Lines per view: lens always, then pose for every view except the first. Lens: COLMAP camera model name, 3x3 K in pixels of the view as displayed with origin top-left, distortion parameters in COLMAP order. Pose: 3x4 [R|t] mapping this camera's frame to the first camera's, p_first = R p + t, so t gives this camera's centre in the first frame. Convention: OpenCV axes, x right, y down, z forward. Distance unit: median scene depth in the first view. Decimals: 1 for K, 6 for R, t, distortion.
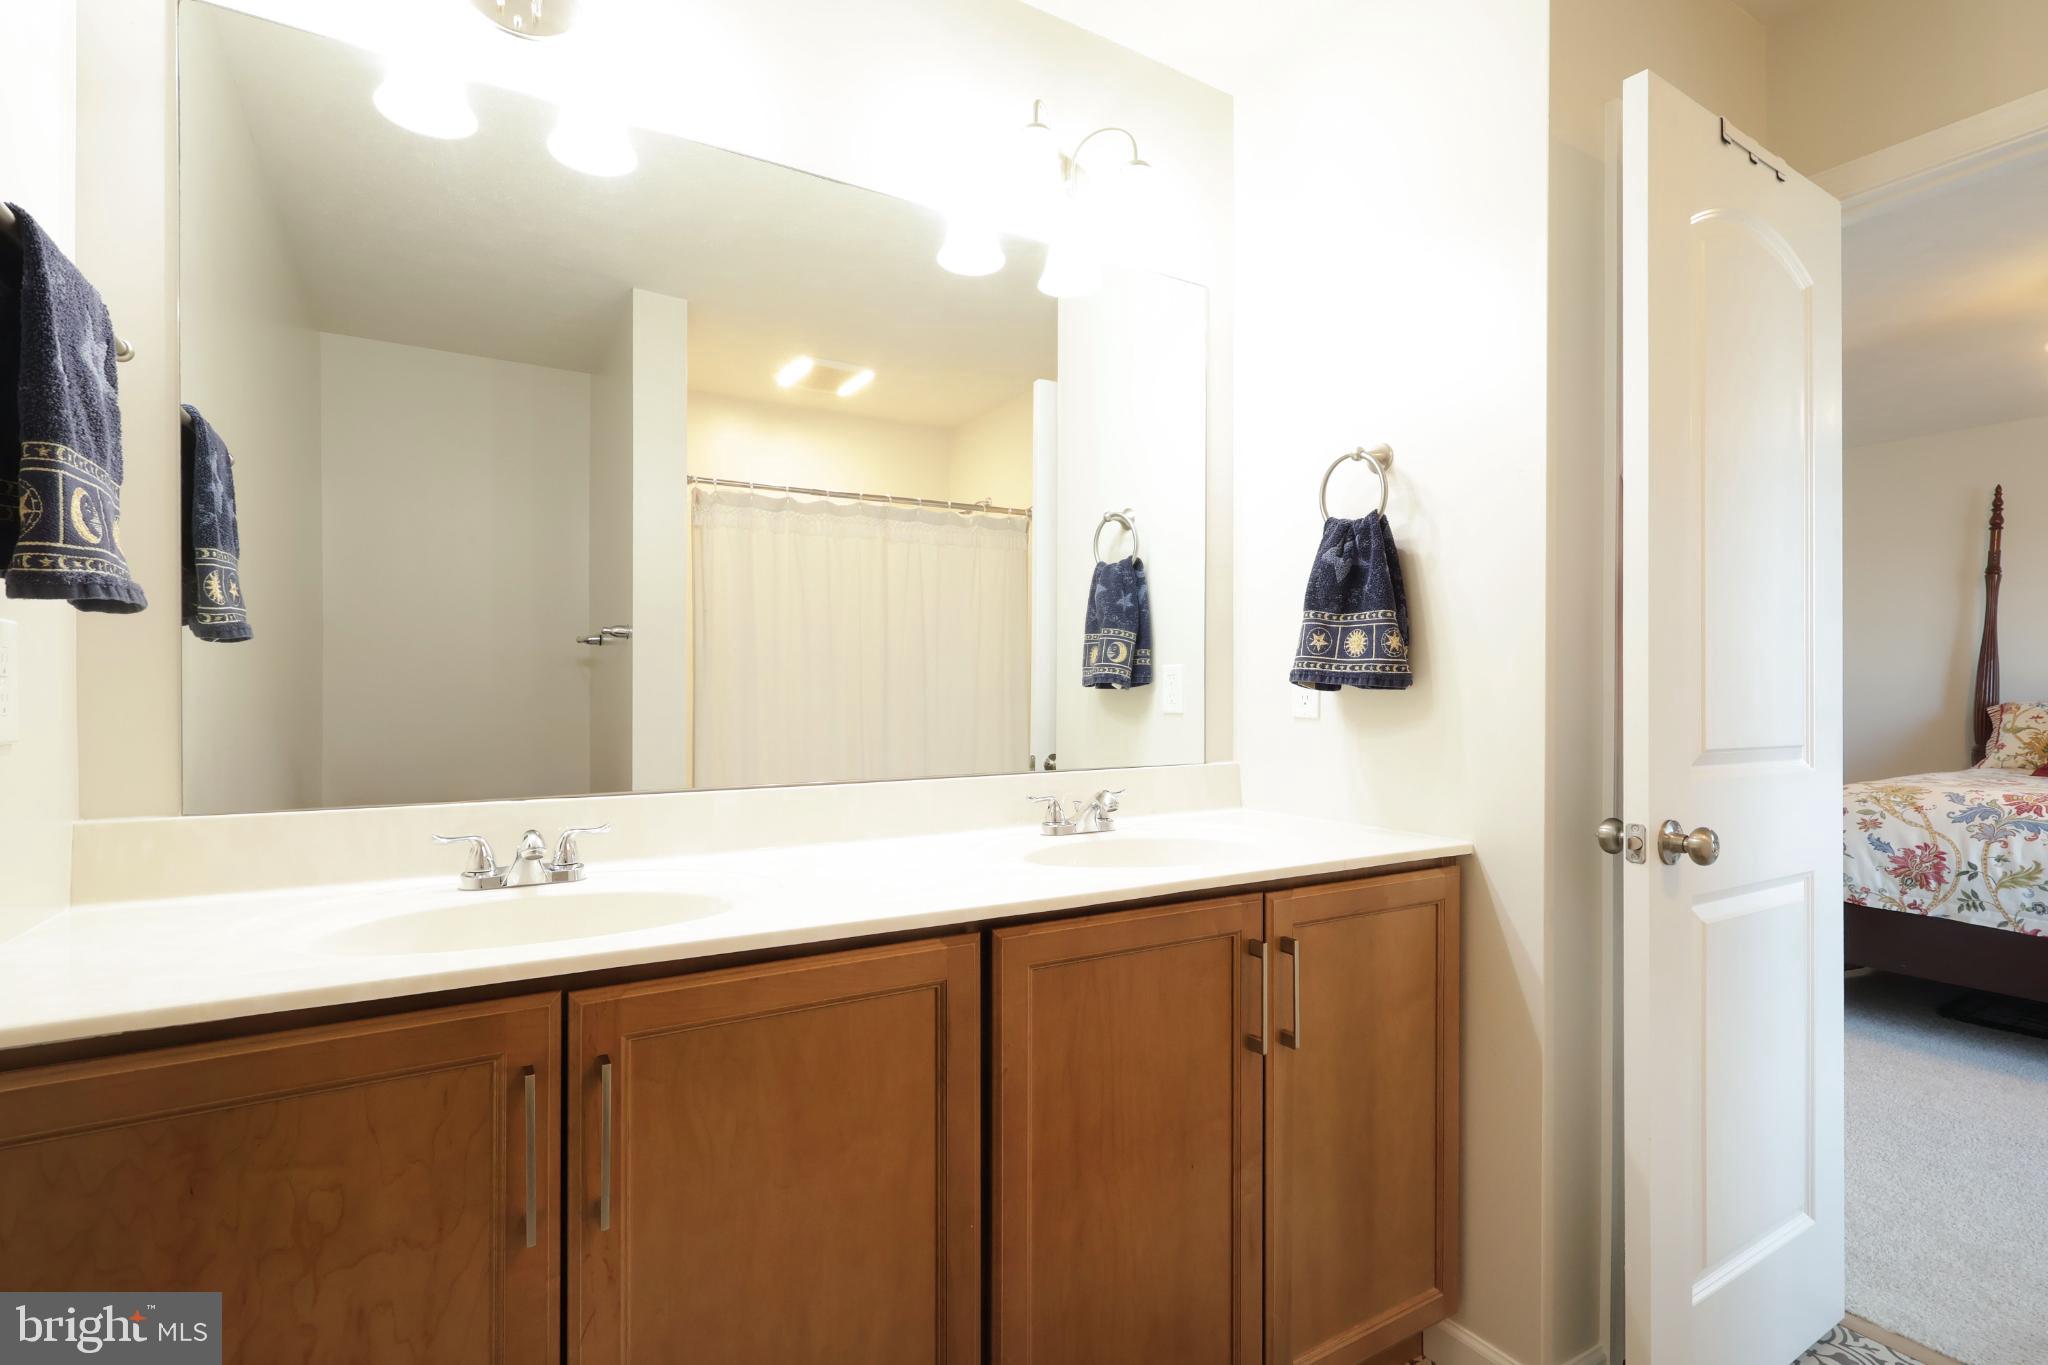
lens RADIAL K [[966.1, 0, 1029.3], [0, 966.1, 709.7], [0, 0, 1]] dist [0.002443, 0.000427]
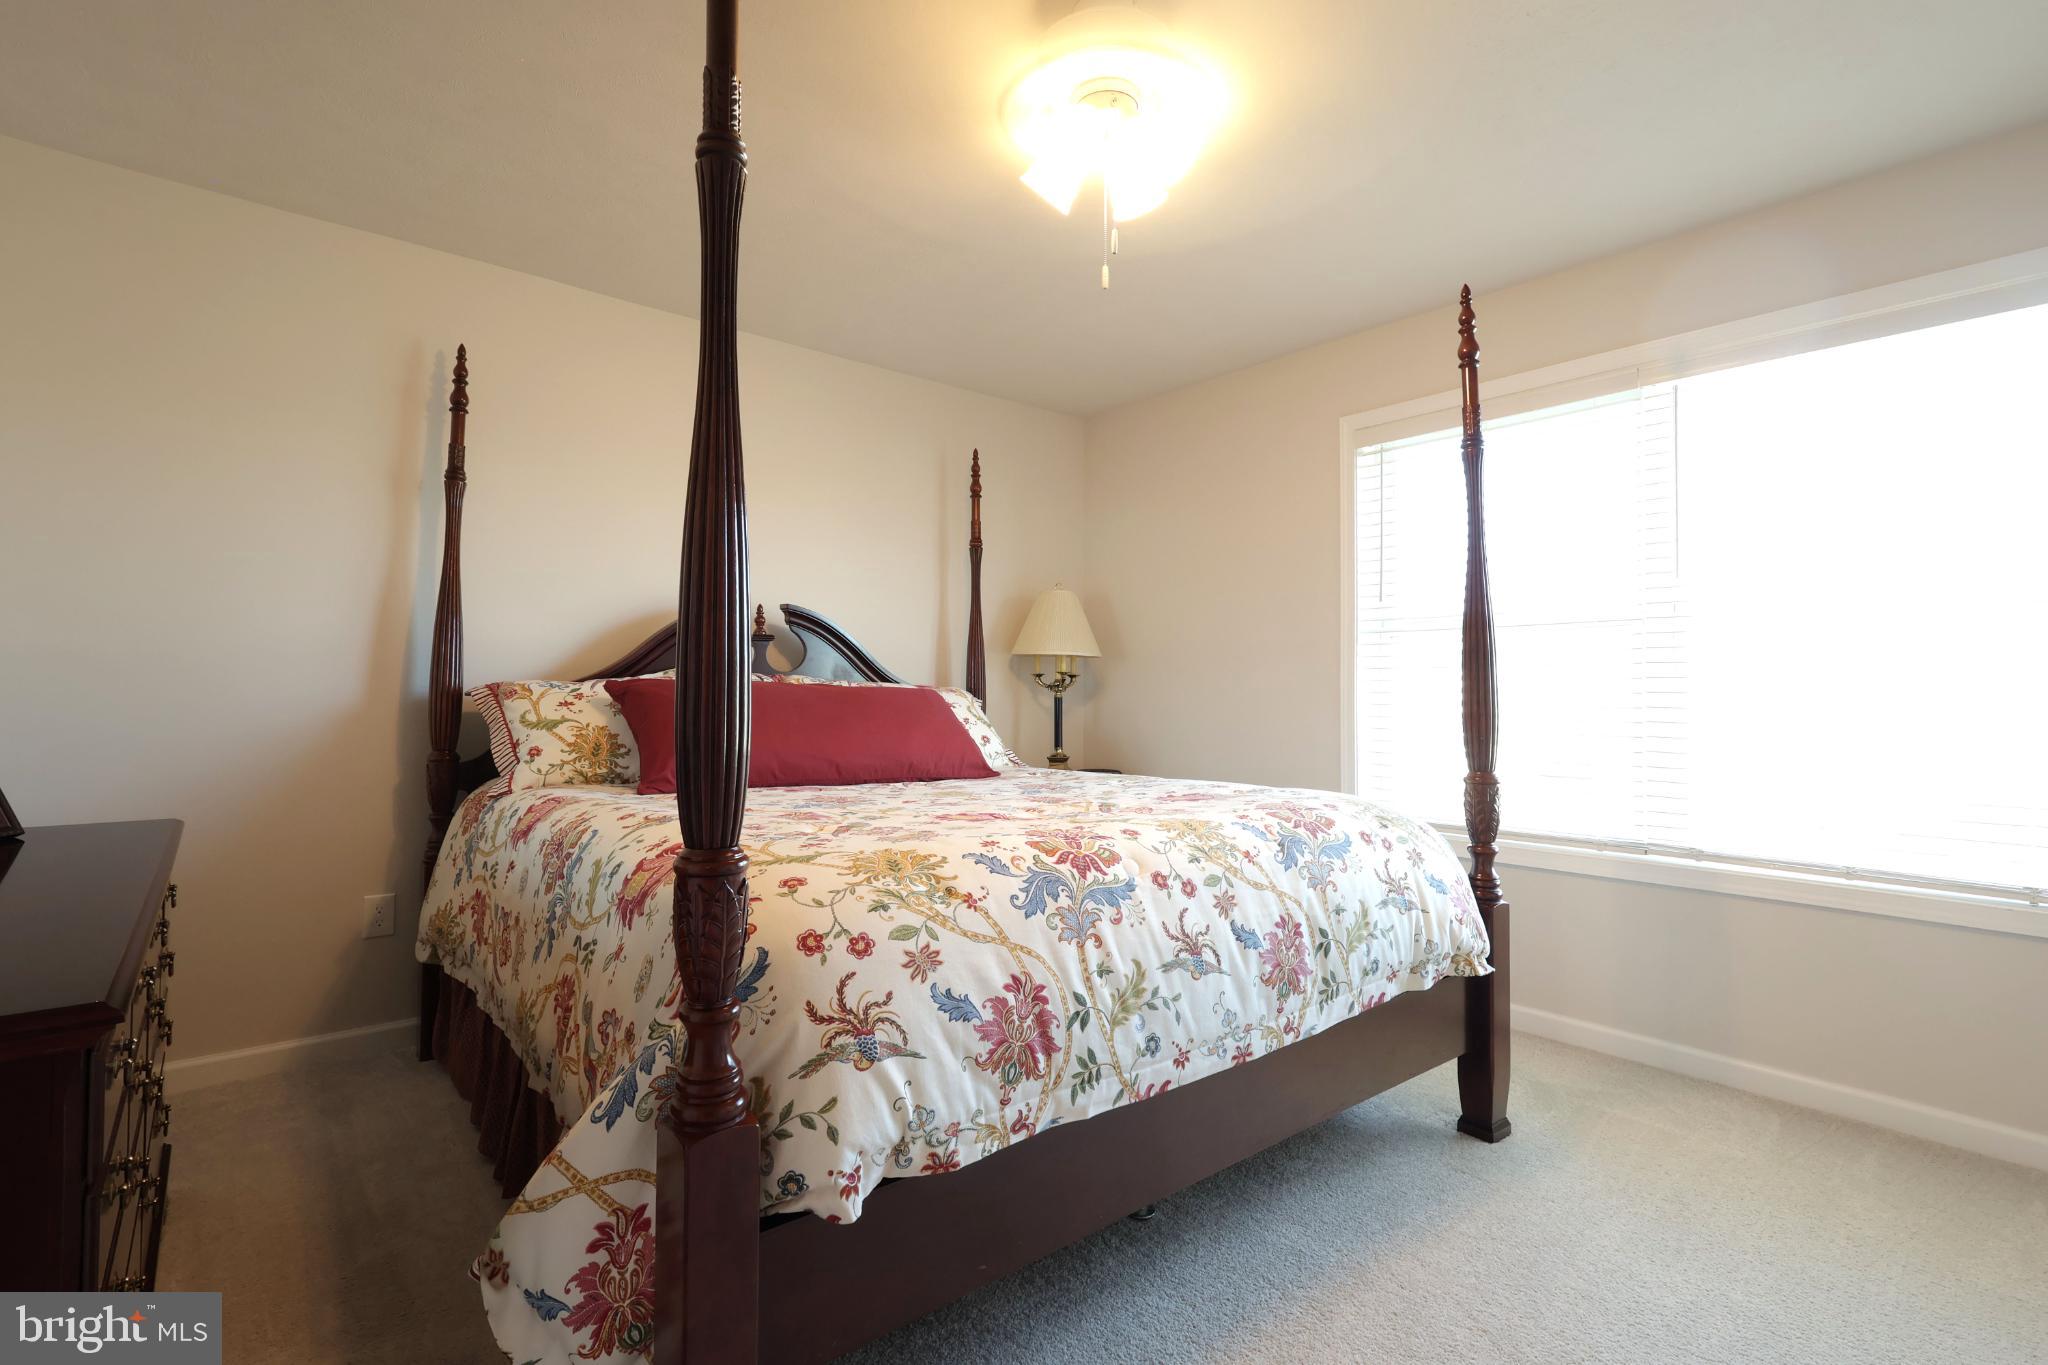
lens RADIAL K [[966.1, 0, 1029.3], [0, 966.1, 709.7], [0, 0, 1]] dist [0.002443, 0.000427]
pose [[-0.104436, -0.020689, 0.994316, 0.478992], [0.019455, 0.999550, 0.022841, 0.003485], [-0.994341, 0.021730, -0.103987, 1.040694]]
